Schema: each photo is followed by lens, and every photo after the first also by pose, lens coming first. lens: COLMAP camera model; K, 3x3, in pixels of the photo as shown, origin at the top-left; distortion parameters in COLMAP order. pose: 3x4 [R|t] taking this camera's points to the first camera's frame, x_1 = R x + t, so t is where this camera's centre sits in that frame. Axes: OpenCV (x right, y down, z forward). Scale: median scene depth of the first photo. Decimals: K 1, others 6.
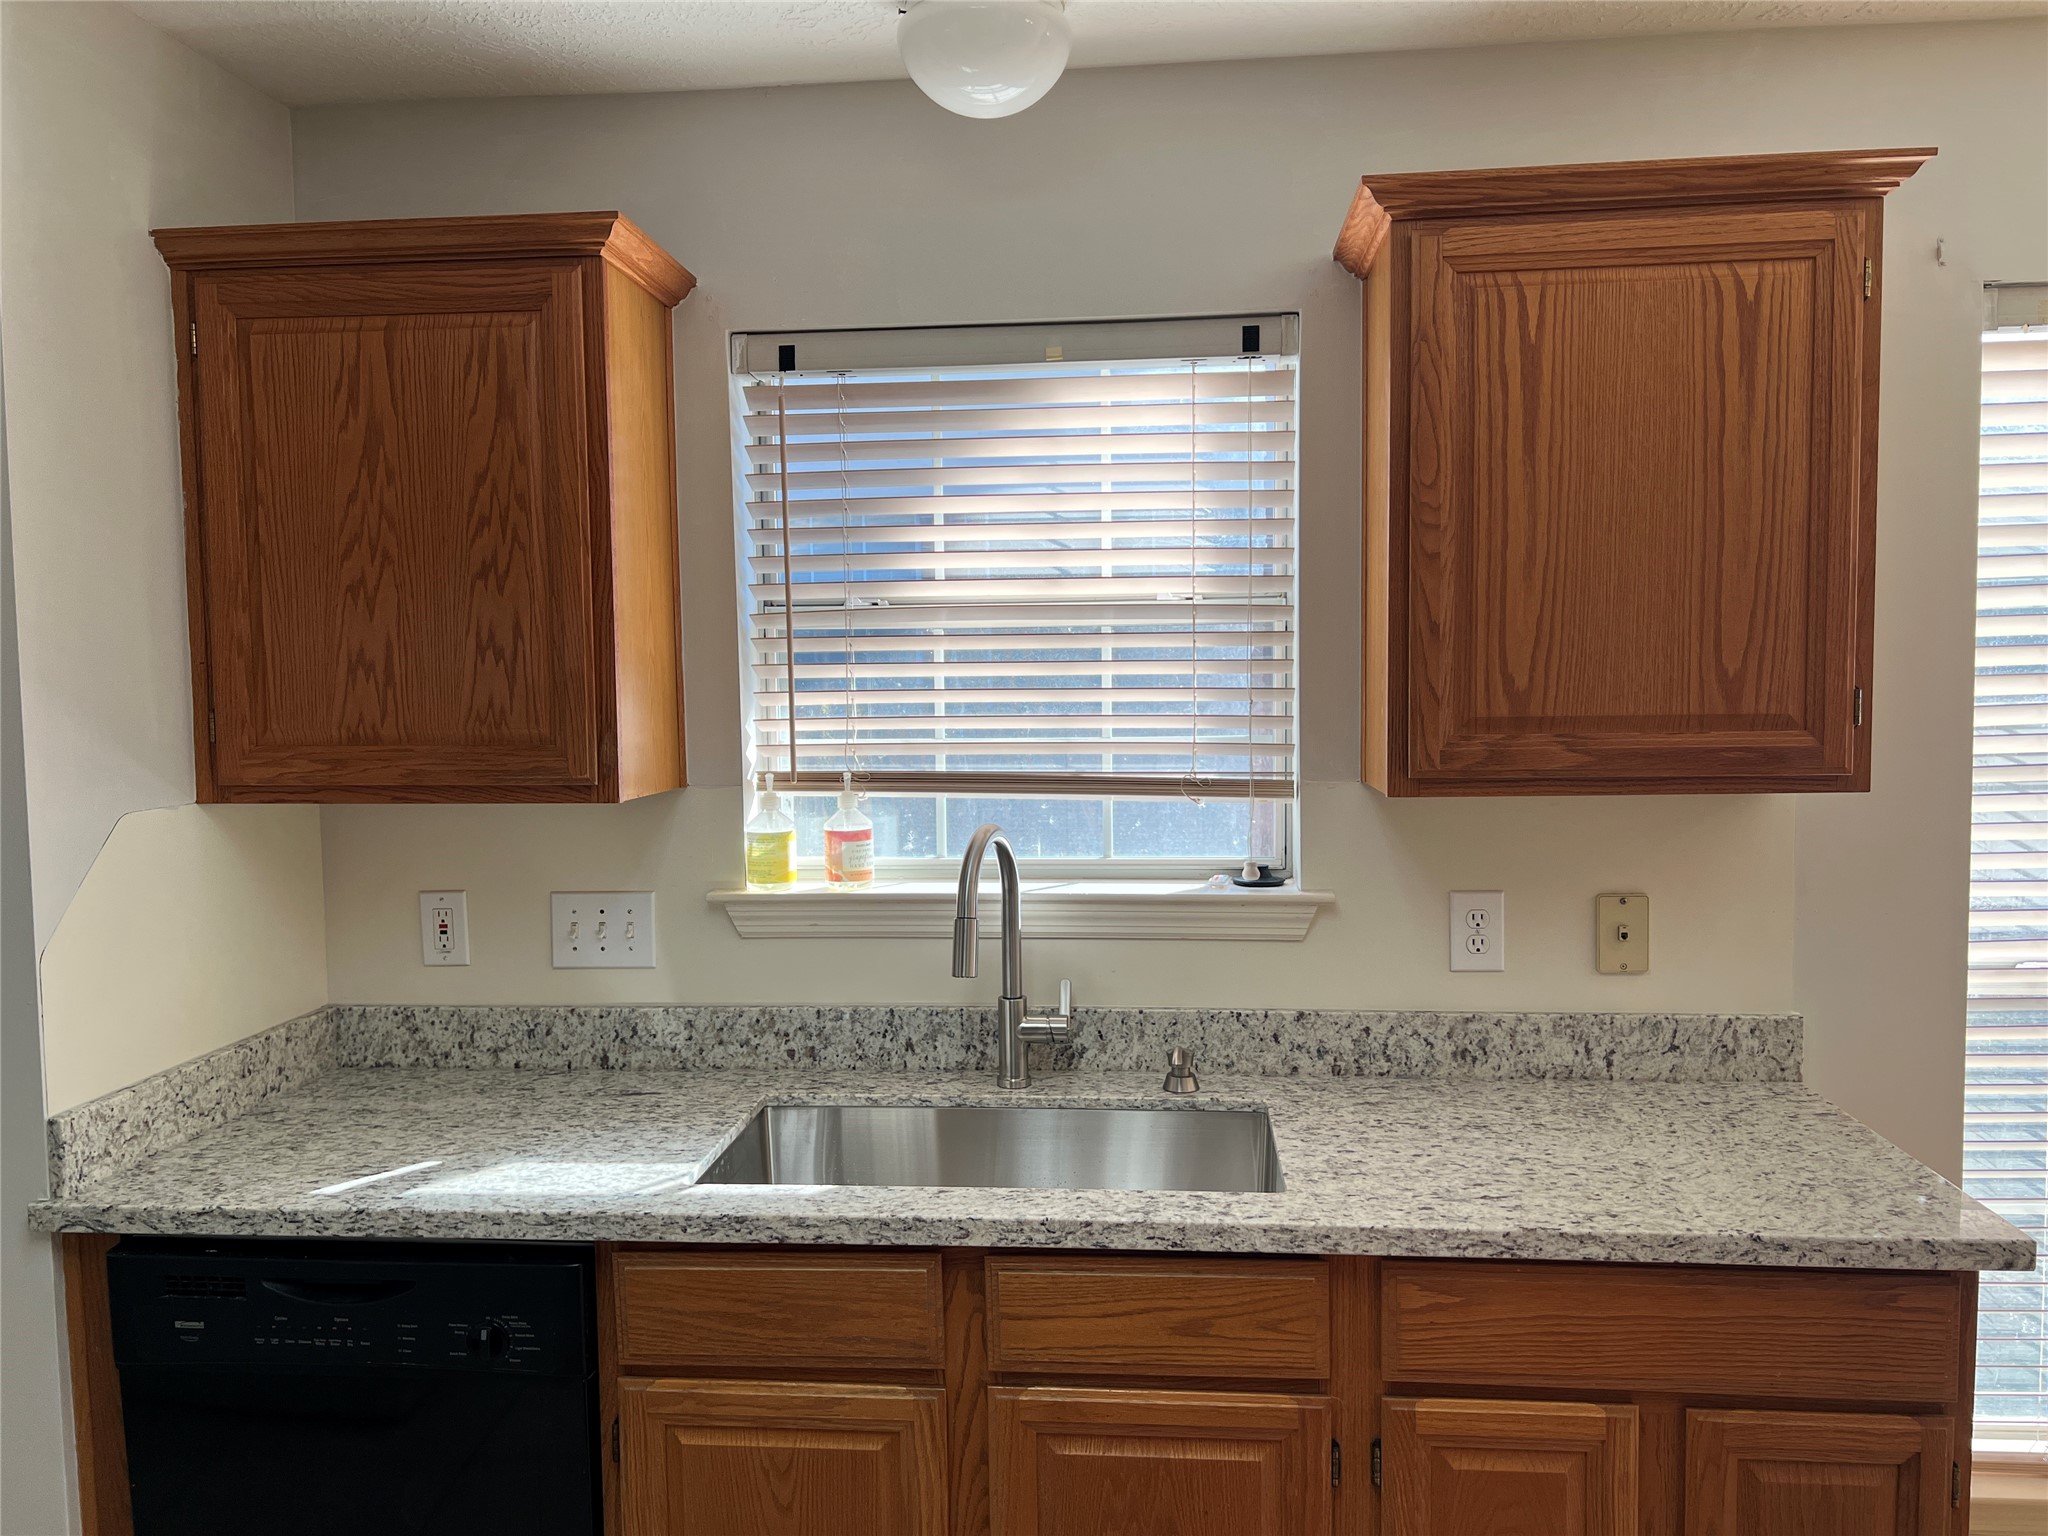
lens RADIAL K [[1555.1, 0, 1027.7], [0, 1555.1, 770.1], [0, 0, 1]] dist [0.042399, -0.050426]
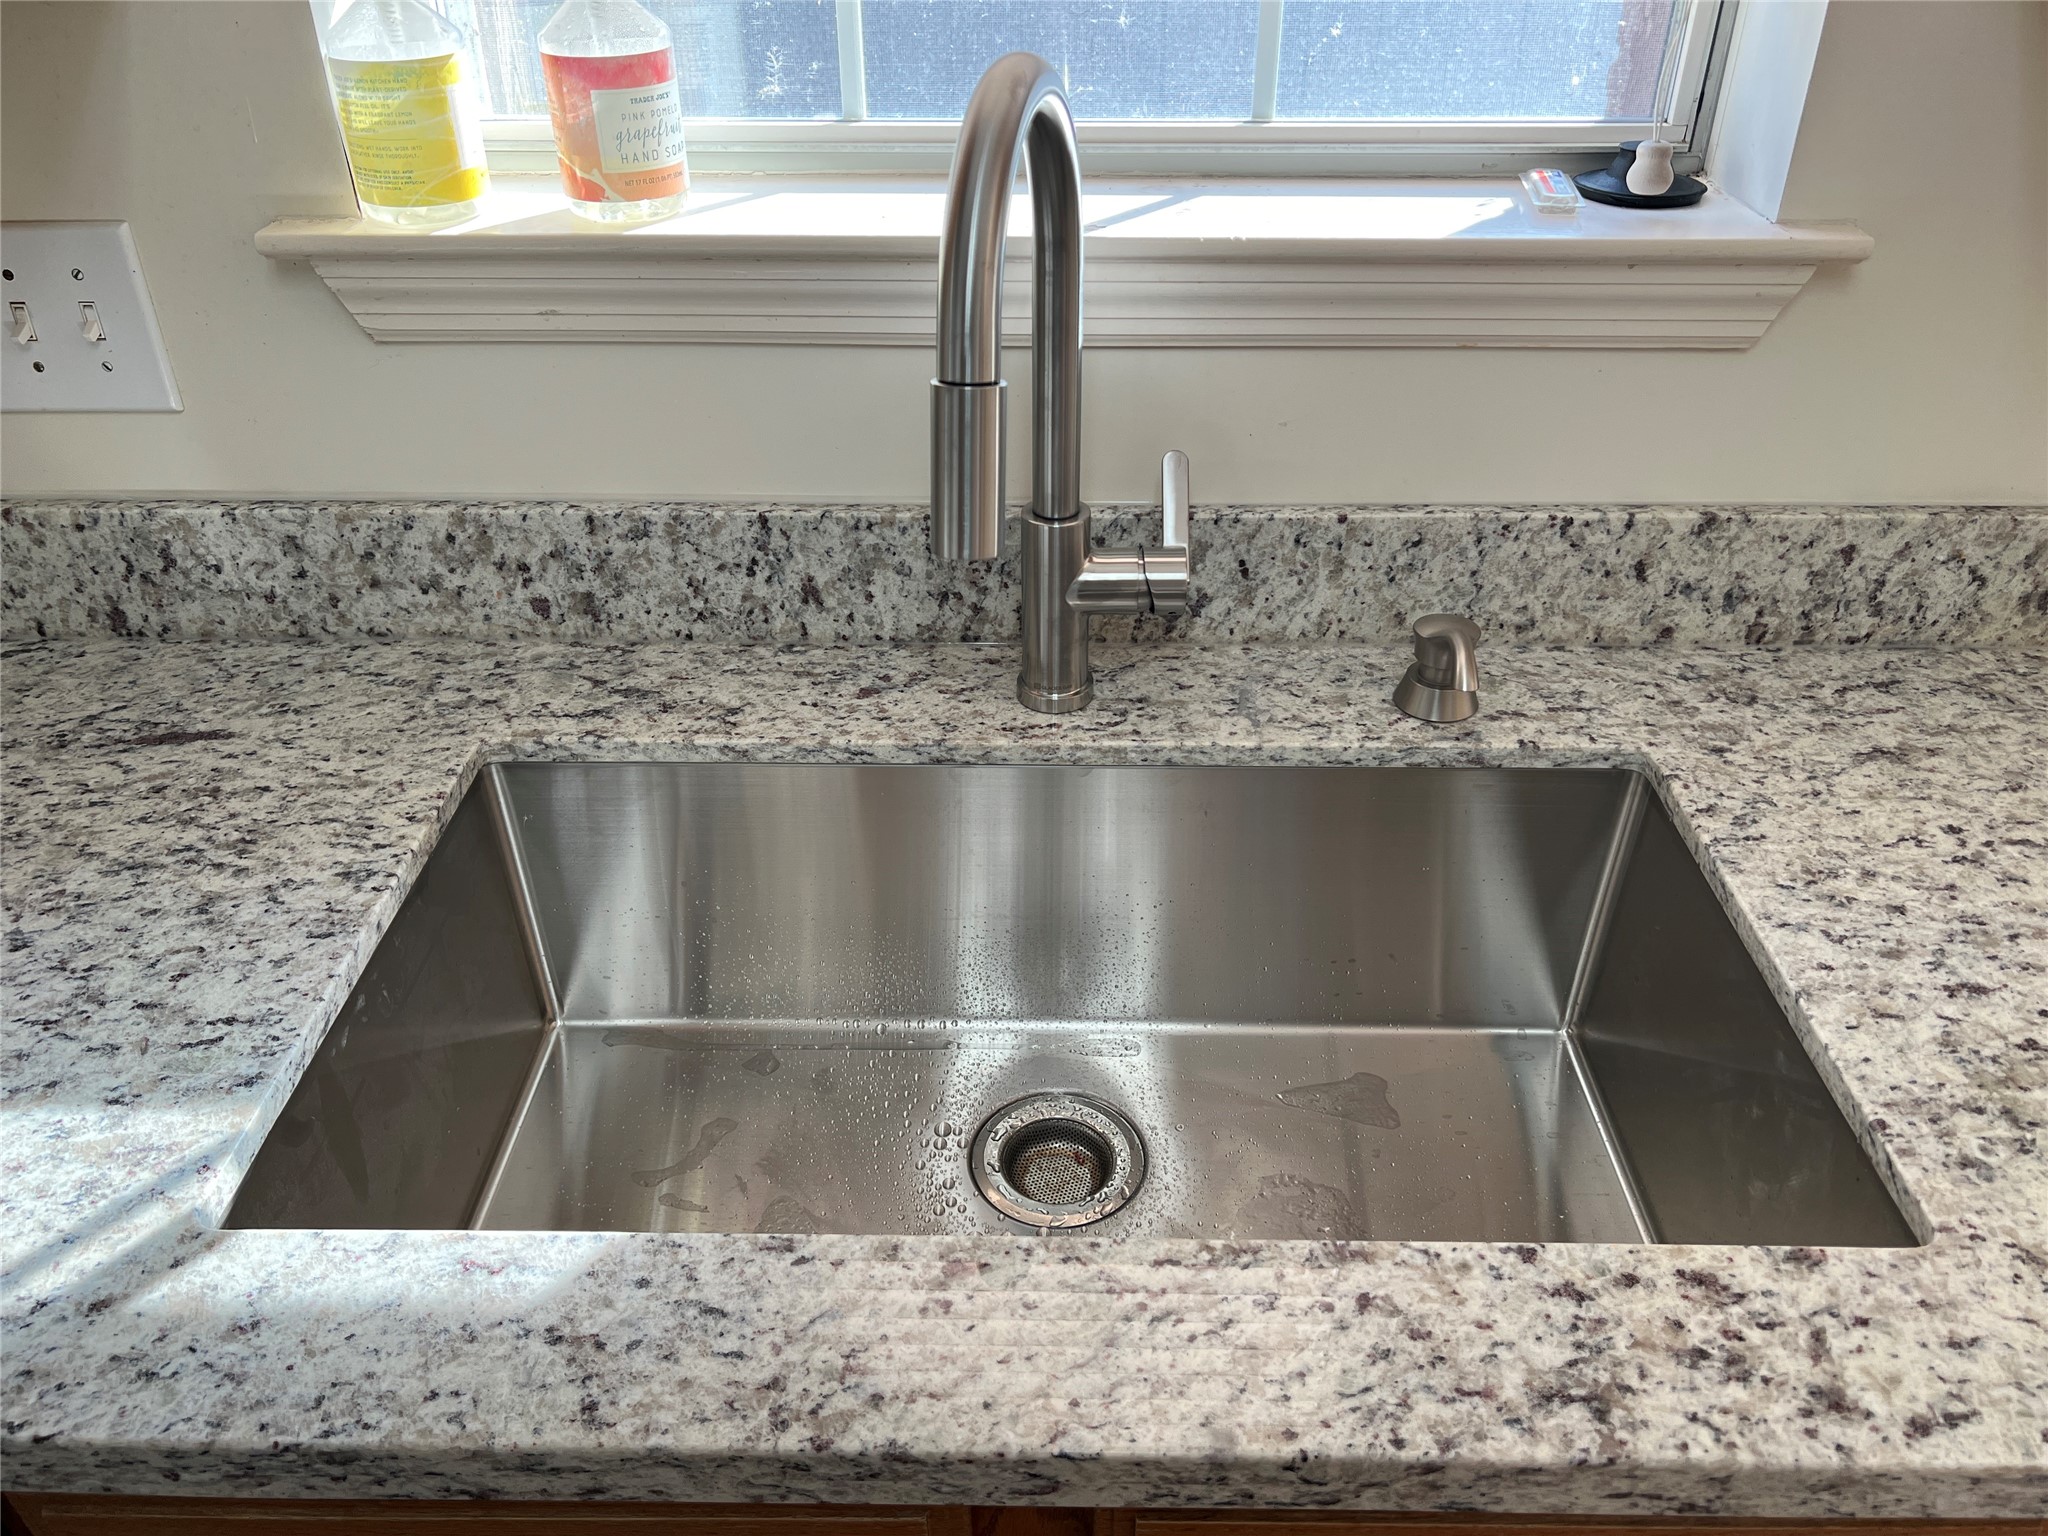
lens RADIAL K [[1555.1, 0, 1033.6], [0, 1555.1, 772.5], [0, 0, 1]] dist [0.042399, -0.050426]
pose [[0.997036, -0.032856, 0.069574, -0.045718], [-0.005122, 0.873889, 0.486098, 0.006368], [-0.076771, -0.485013, 0.871130, 0.594407]]
